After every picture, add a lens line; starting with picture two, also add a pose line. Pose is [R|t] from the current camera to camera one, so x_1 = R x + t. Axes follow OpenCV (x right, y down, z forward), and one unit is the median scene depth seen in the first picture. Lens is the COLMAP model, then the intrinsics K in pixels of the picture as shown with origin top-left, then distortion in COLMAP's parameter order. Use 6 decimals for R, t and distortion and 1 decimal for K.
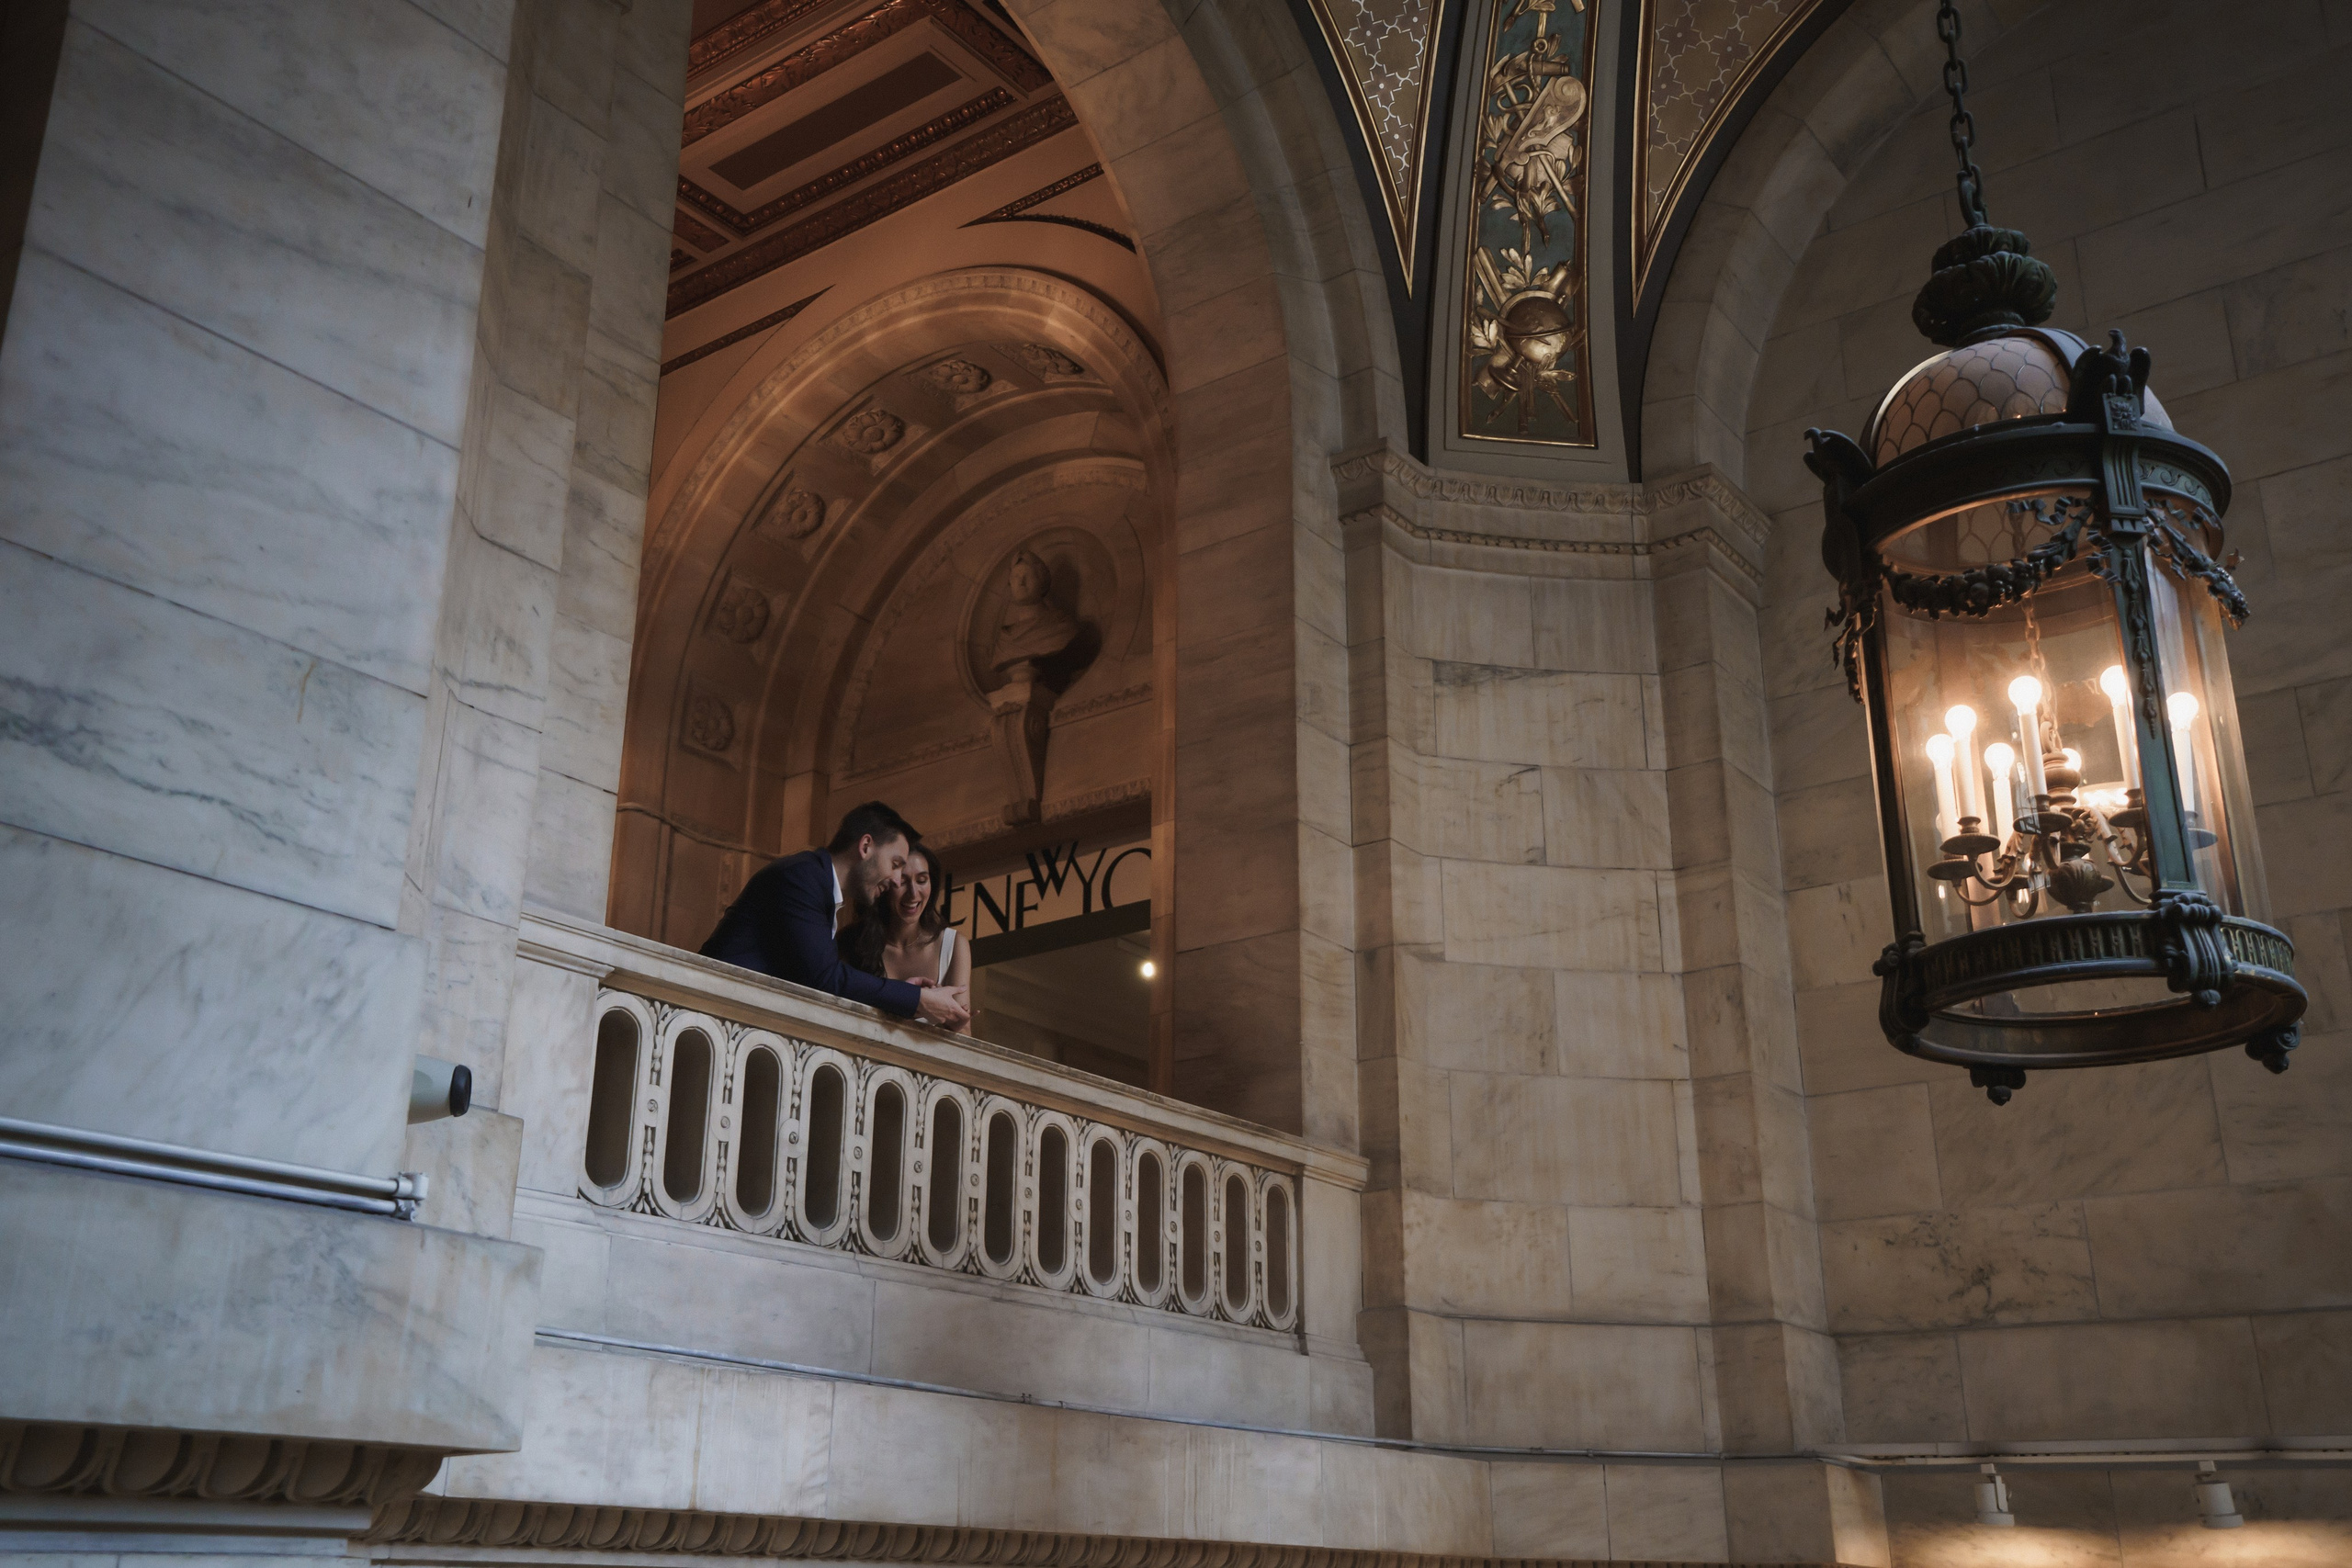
lens RADIAL K [[2326.6, 0, 1289.6], [0, 2326.6, 732.7], [0, 0, 1]] dist [0.060373, 0.053158]
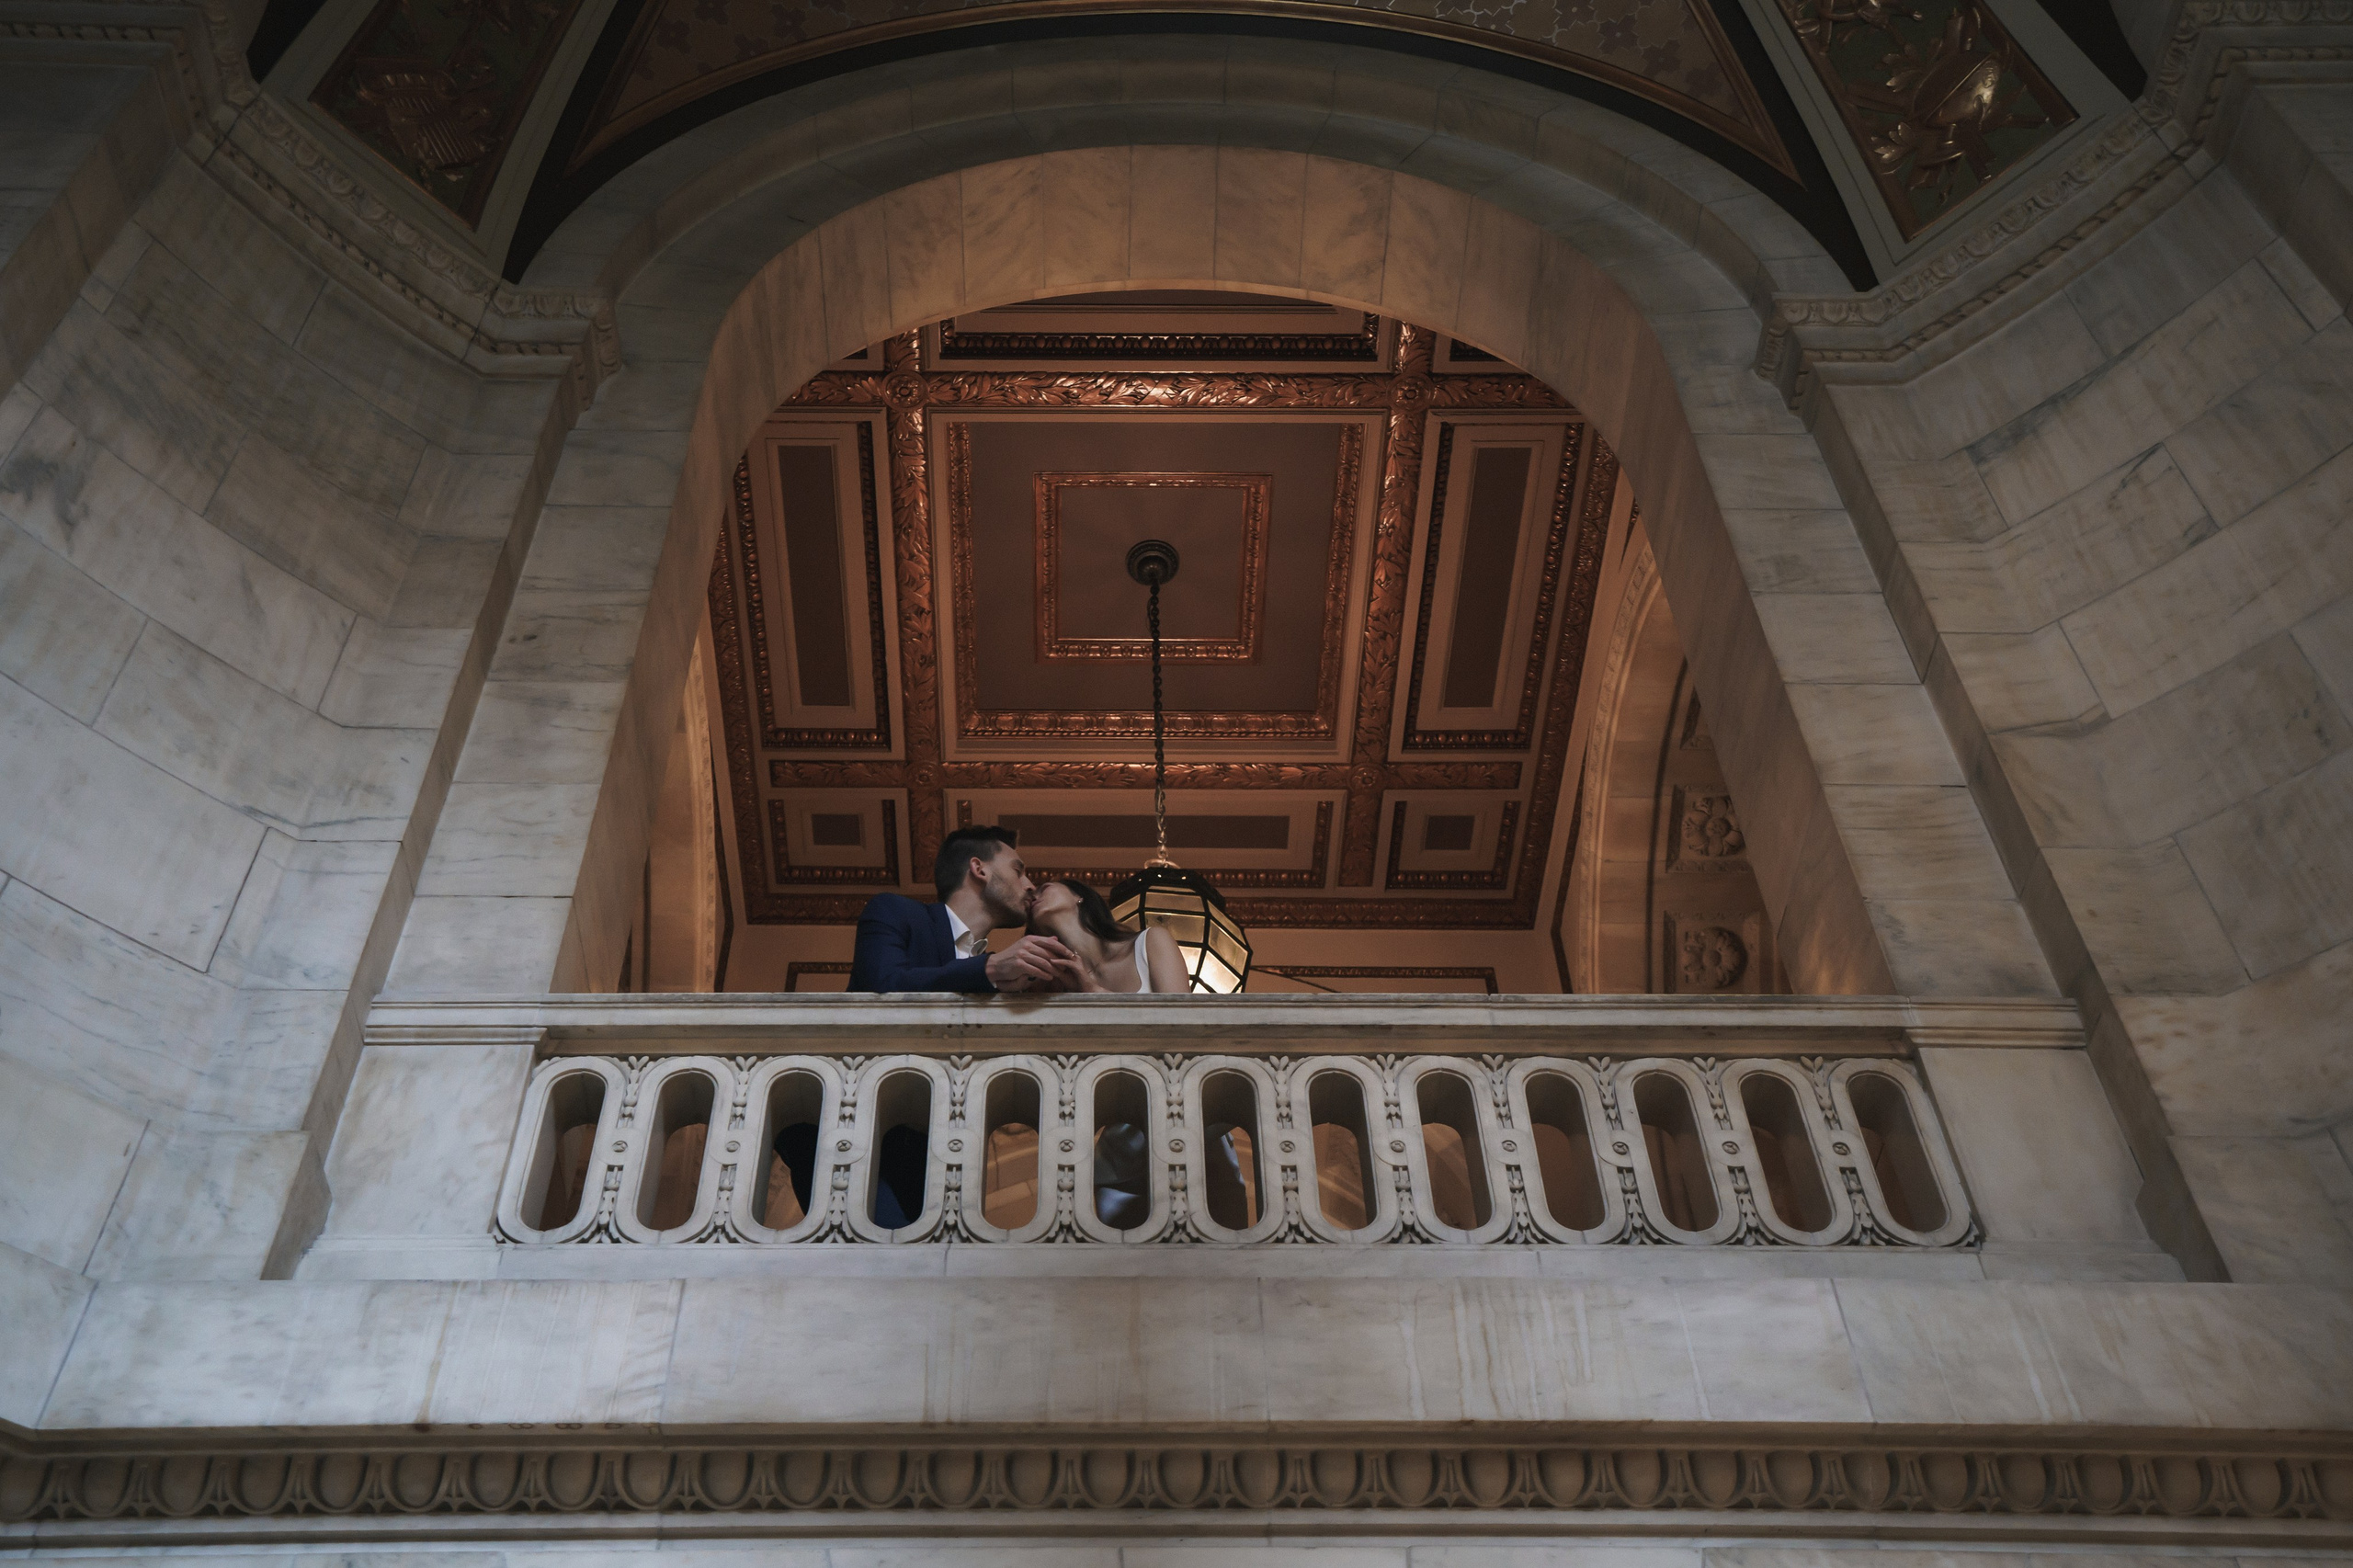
lens RADIAL K [[2388.3, 0, 1055.8], [0, 2388.3, 643.9], [0, 0, 1]] dist [0.060382, 0.044656]
pose [[0.571219, -0.644391, -0.508398, 0.320751], [0.310408, 0.742990, -0.592970, 0.491136], [0.759839, 0.180905, 0.624434, 0.440984]]
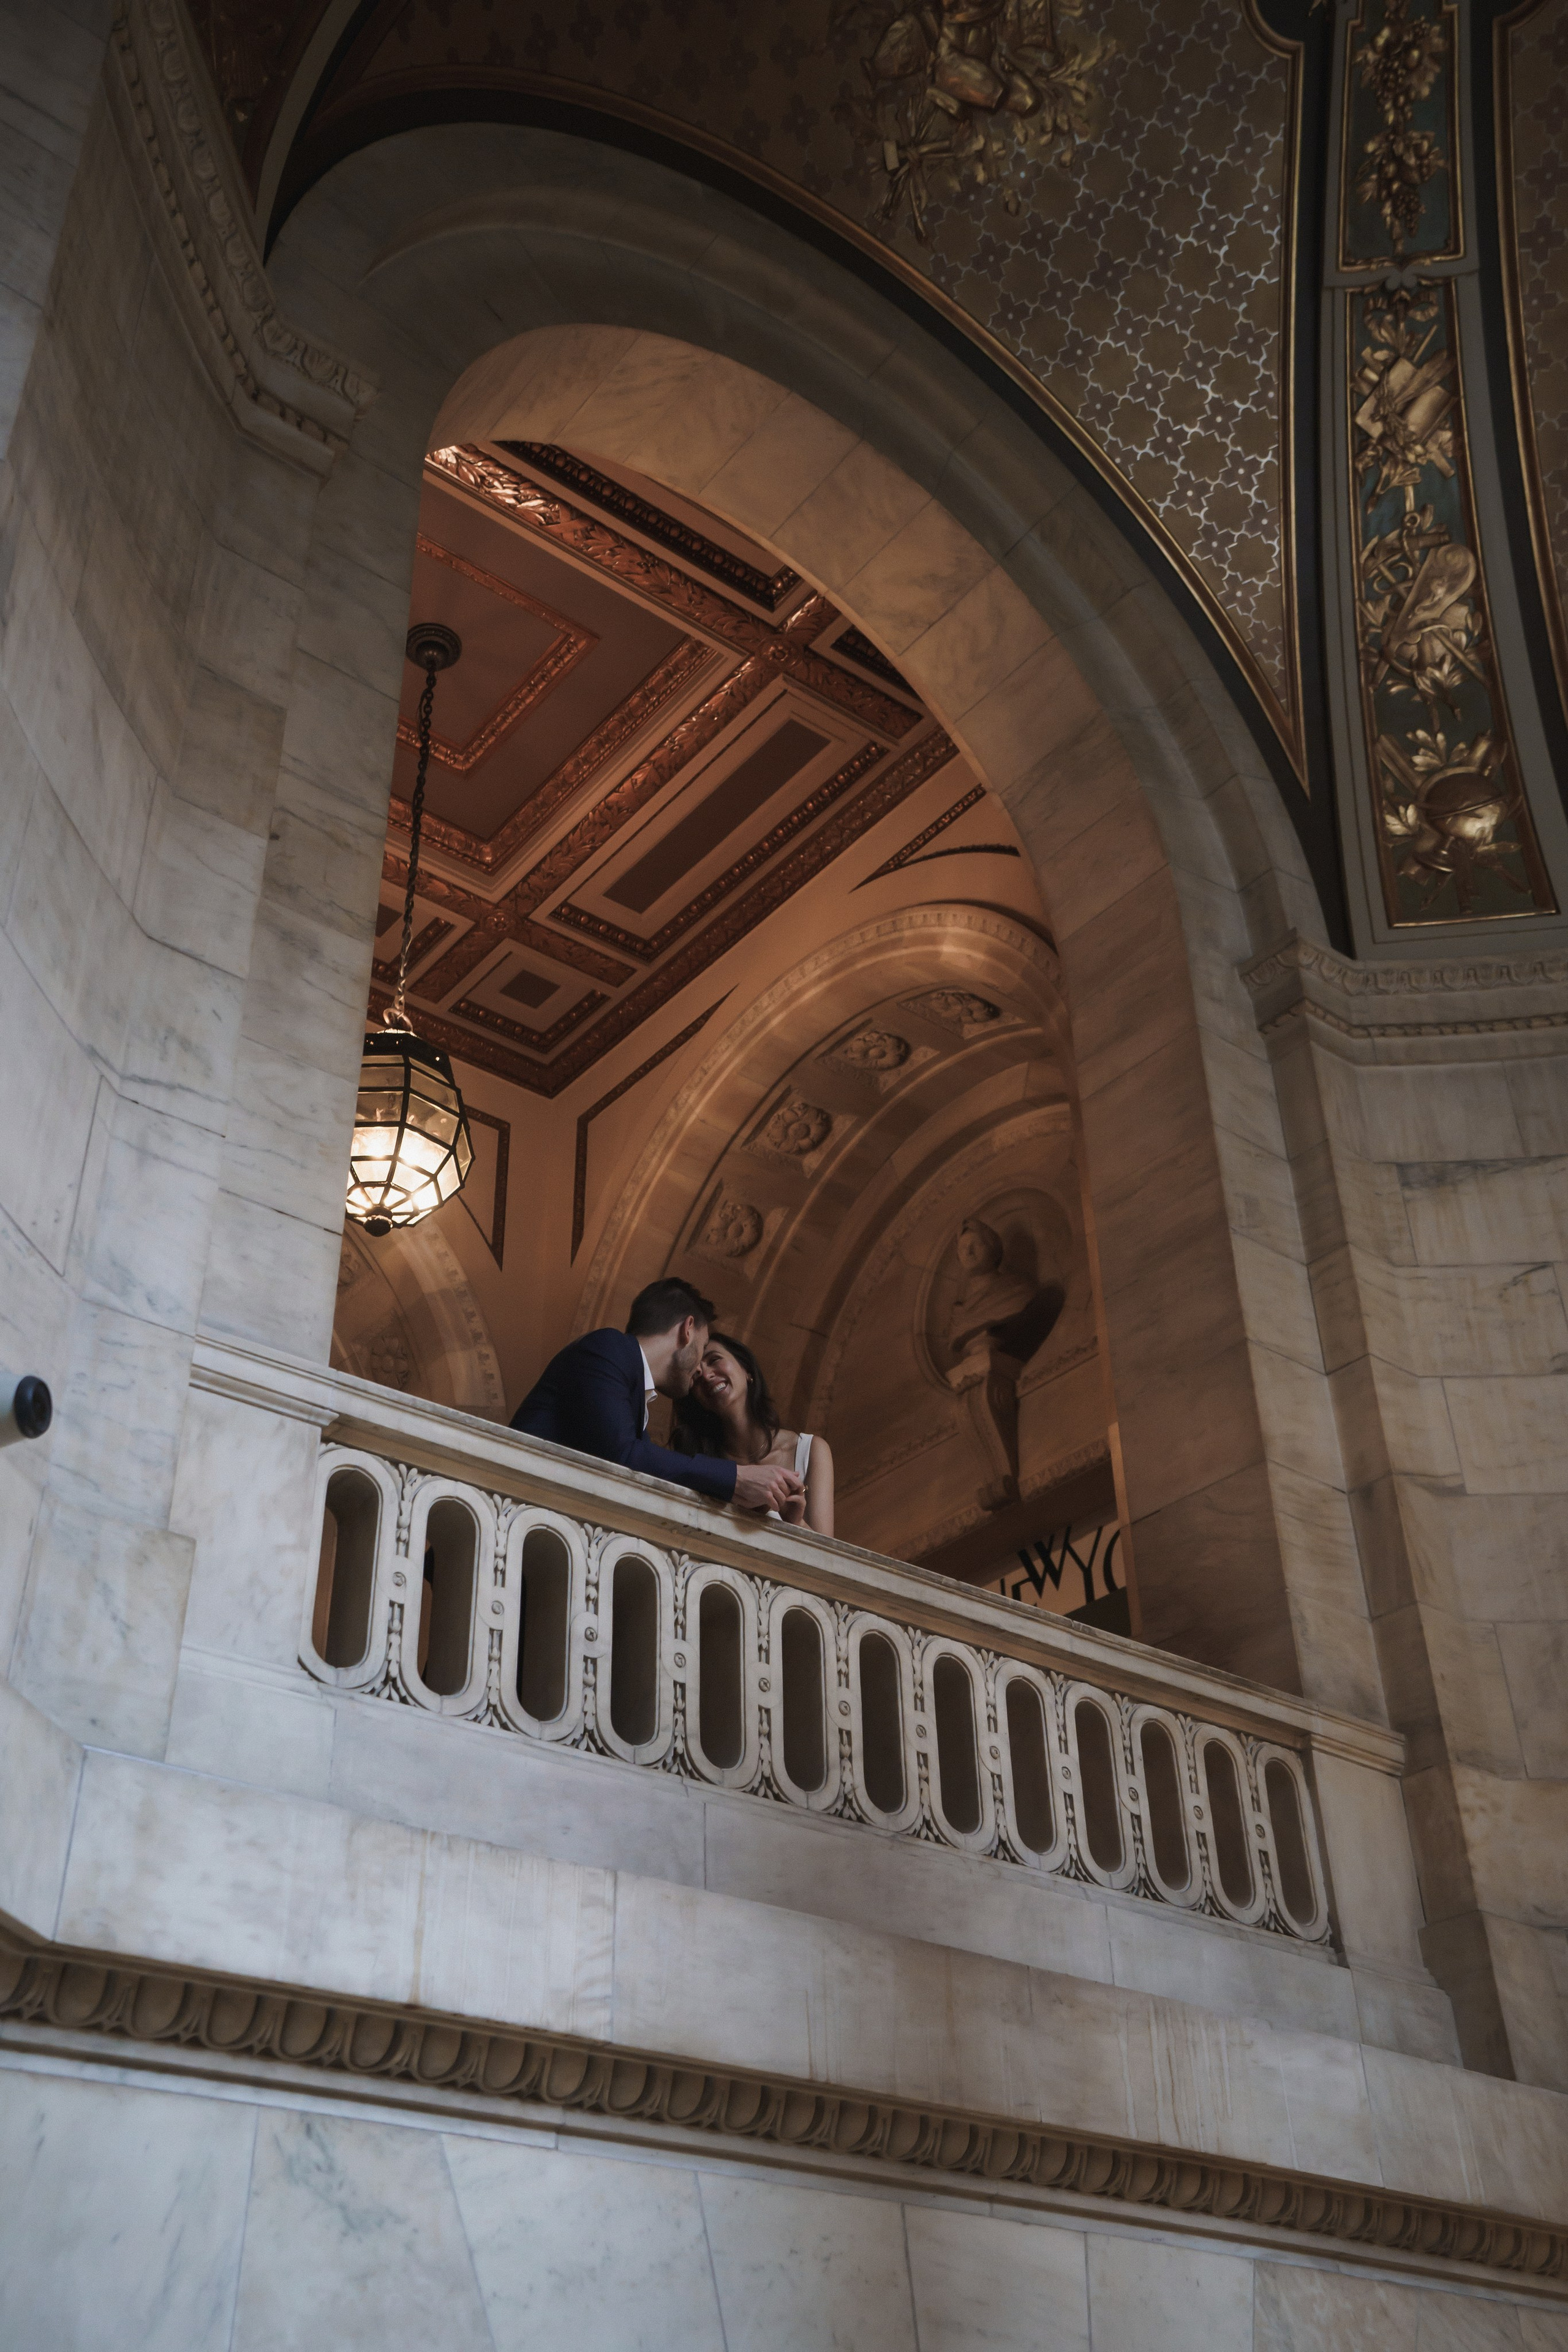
lens RADIAL K [[2387.3, 0, 822.8], [0, 2387.3, 1125.3], [0, 0, 1]] dist [0.060382, 0.044656]
pose [[0.960053, -0.179006, -0.215070, 0.068731], [0.124678, 0.961746, -0.243926, 0.189737], [0.250507, 0.207368, 0.945645, 0.165458]]
